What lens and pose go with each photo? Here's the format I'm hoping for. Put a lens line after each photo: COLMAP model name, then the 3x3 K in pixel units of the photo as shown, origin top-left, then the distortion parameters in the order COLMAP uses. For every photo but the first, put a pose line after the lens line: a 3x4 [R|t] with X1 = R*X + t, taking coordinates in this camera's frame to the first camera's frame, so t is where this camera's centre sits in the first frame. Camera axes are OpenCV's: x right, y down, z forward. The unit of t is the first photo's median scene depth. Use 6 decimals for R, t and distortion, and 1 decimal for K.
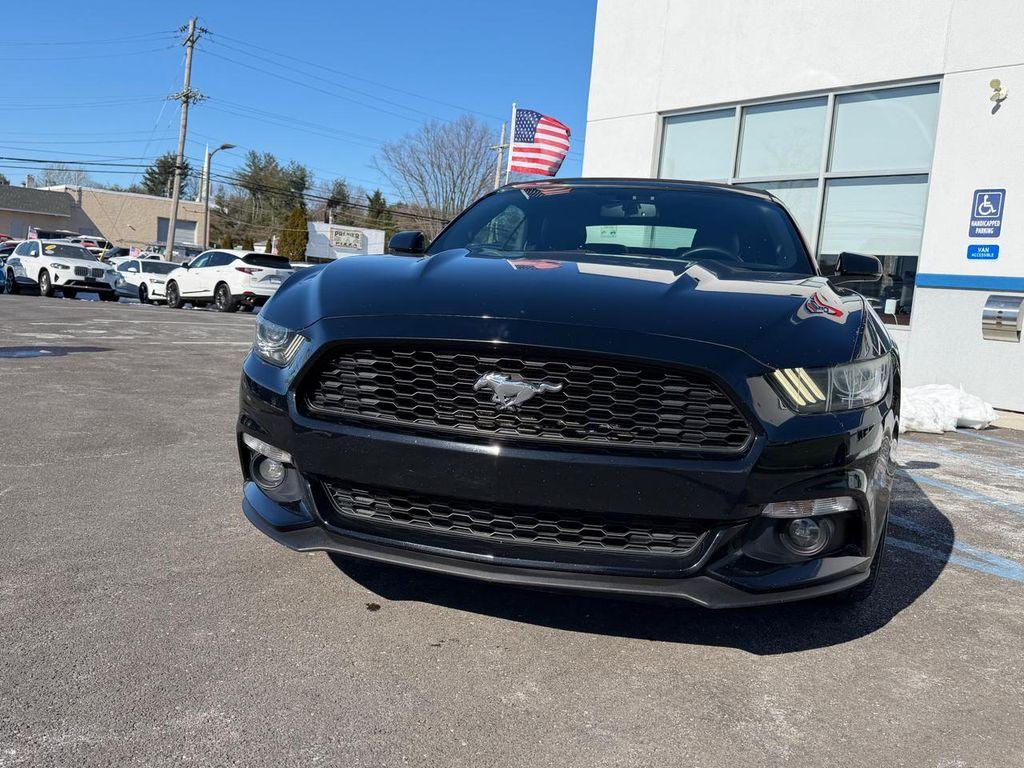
lens RADIAL K [[925.5, 0, 511.9], [0, 925.5, 380.7], [0, 0, 1]] dist [0.174422, -0.339701]
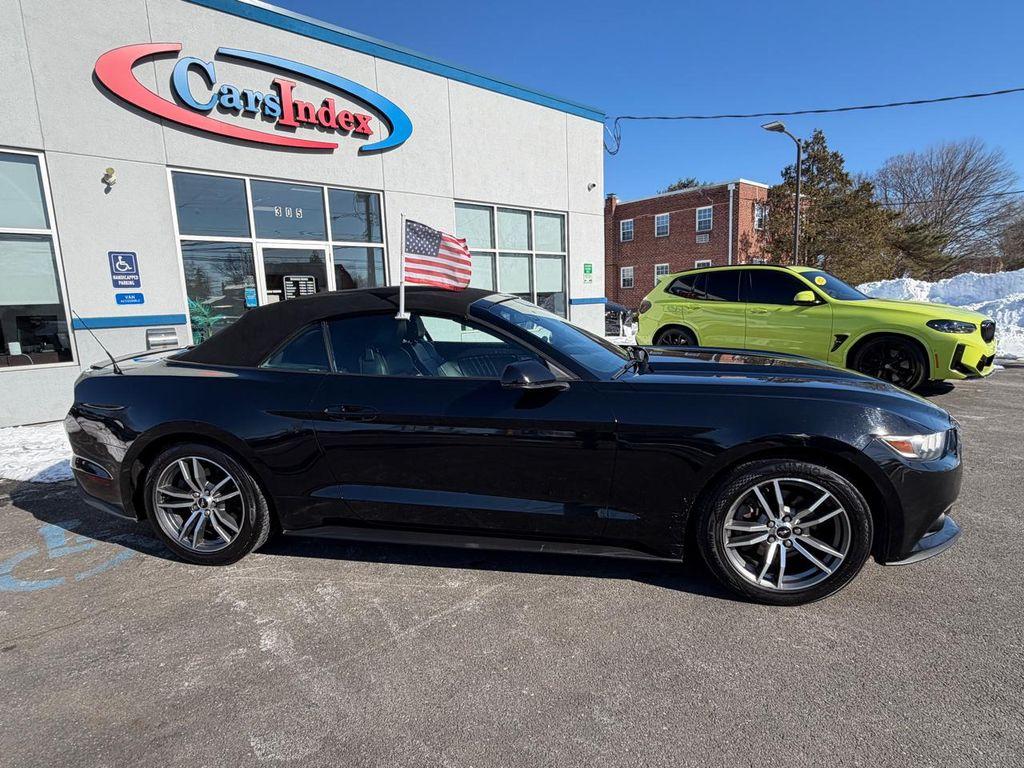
lens RADIAL K [[539.4, 0, 512.0], [0, 539.4, 384.0], [0, 0, 1]] dist [0.000466, -0.001097]
pose [[-0.064293, -0.231491, 0.970710, -0.108591], [0.130373, 0.962438, 0.238153, -0.045239], [-0.989378, 0.141866, -0.031697, 0.172630]]
